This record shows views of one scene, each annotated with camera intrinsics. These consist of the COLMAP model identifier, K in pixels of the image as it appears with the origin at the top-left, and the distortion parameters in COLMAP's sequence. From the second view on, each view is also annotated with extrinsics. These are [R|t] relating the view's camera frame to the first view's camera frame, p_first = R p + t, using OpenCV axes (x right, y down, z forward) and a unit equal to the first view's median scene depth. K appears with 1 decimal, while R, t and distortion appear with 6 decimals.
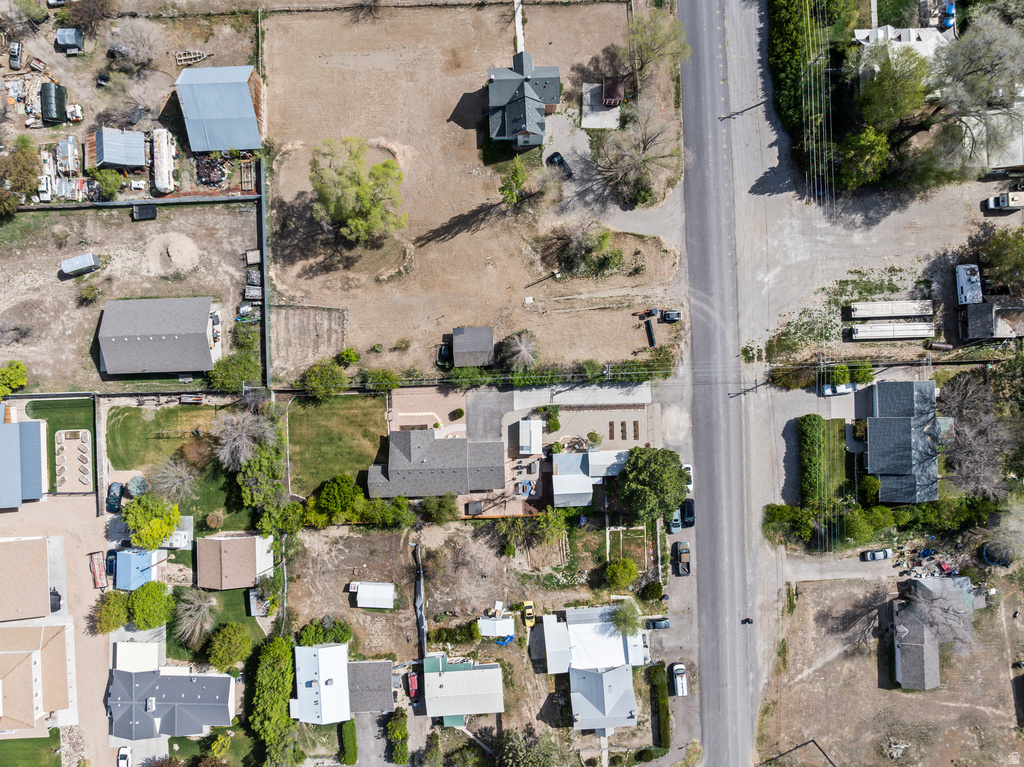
lens RADIAL K [[720.5, 0, 517.3], [0, 720.5, 379.5], [0, 0, 1]] dist [-0.039384, 0.004506]
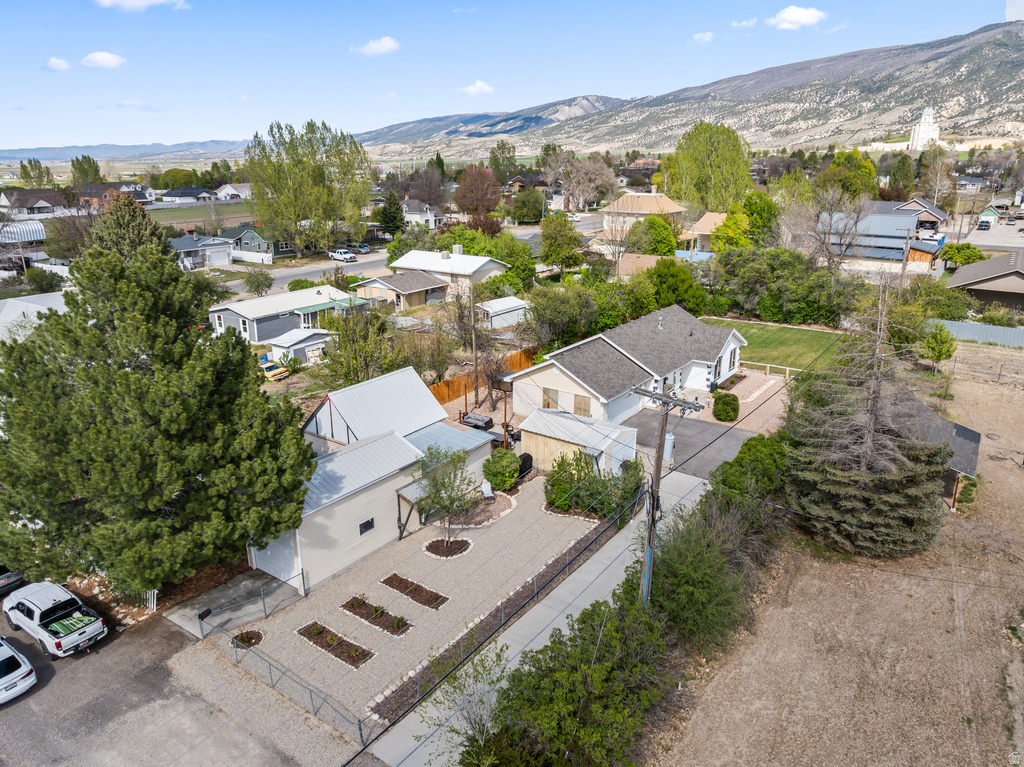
lens RADIAL K [[720.5, 0, 517.3], [0, 720.5, 379.5], [0, 0, 1]] dist [-0.039384, 0.004506]
pose [[-0.602412, 0.234859, -0.762851, 0.277872], [-0.798115, -0.164581, 0.579590, -0.084061], [0.010571, 0.957995, 0.286590, 0.866324]]
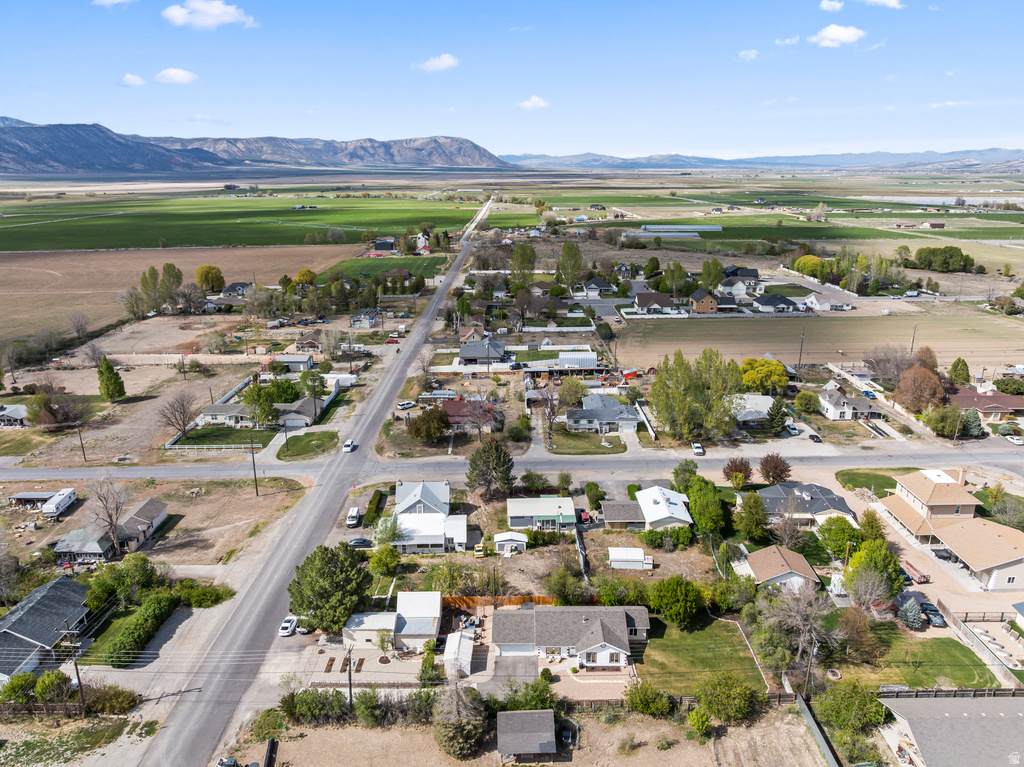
lens RADIAL K [[720.5, 0, 517.3], [0, 720.5, 379.5], [0, 0, 1]] dist [-0.039384, 0.004506]
pose [[-0.999458, -0.008727, 0.031733, -0.070431], [0.032910, -0.272665, 0.961546, -0.615803], [0.000261, 0.962069, 0.272804, 0.468467]]
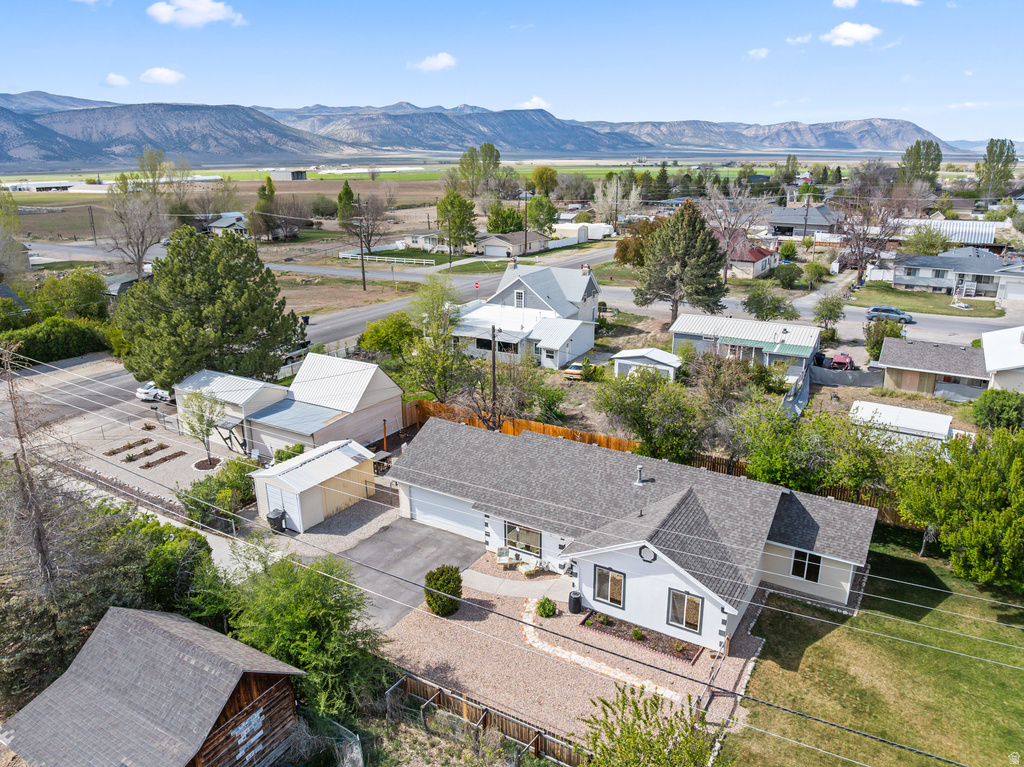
lens RADIAL K [[720.5, 0, 517.3], [0, 720.5, 379.5], [0, 0, 1]] dist [-0.039384, 0.004506]
pose [[-0.836524, -0.161219, 0.523676, -0.219158], [0.547925, -0.241805, 0.800817, -0.119892], [-0.002479, 0.956838, 0.290611, 0.850605]]
